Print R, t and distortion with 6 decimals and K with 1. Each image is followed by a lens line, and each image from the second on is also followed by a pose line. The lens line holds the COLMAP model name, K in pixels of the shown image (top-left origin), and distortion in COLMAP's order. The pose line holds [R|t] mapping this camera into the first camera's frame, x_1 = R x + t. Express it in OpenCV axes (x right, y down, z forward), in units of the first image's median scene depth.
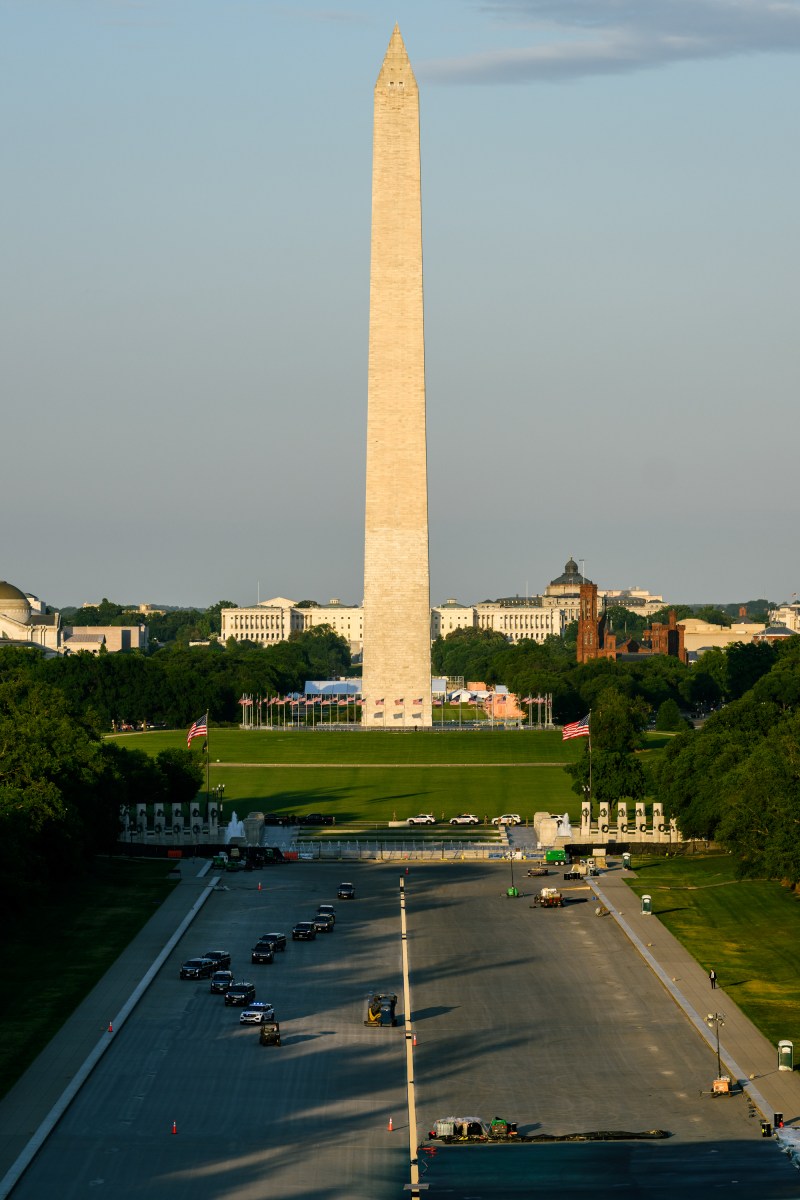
lens RADIAL K [[6237.1, 0, 400.0], [0, 6237.1, 600.0], [0, 0, 1]] dist [-0.044877, 2.324549]
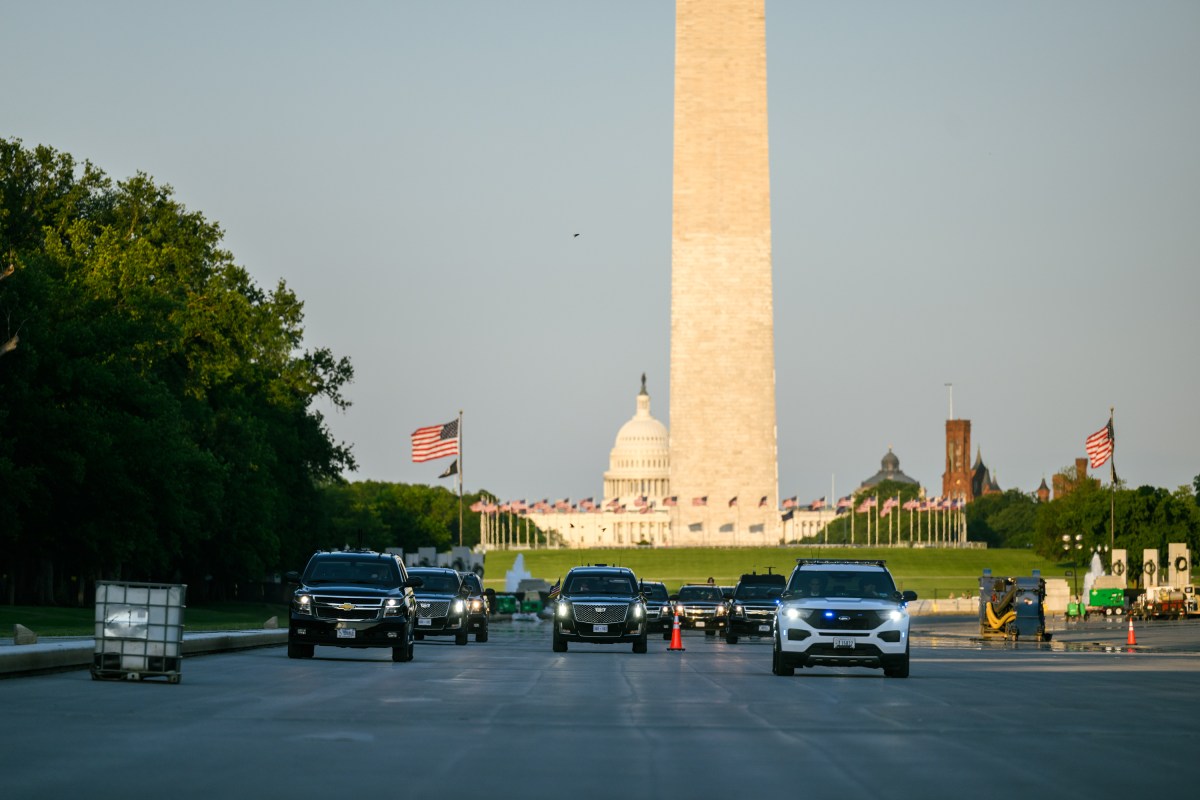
lens RADIAL K [[6463.5, 0, 600.0], [0, 6463.5, 400.0], [0, 0, 1]] dist [-0.000427, 5.673290]
pose [[0.999823, -0.004395, 0.018287, -0.025153], [0.005677, 0.997486, -0.070642, 0.051984], [-0.017930, 0.070733, 0.997334, 0.342487]]
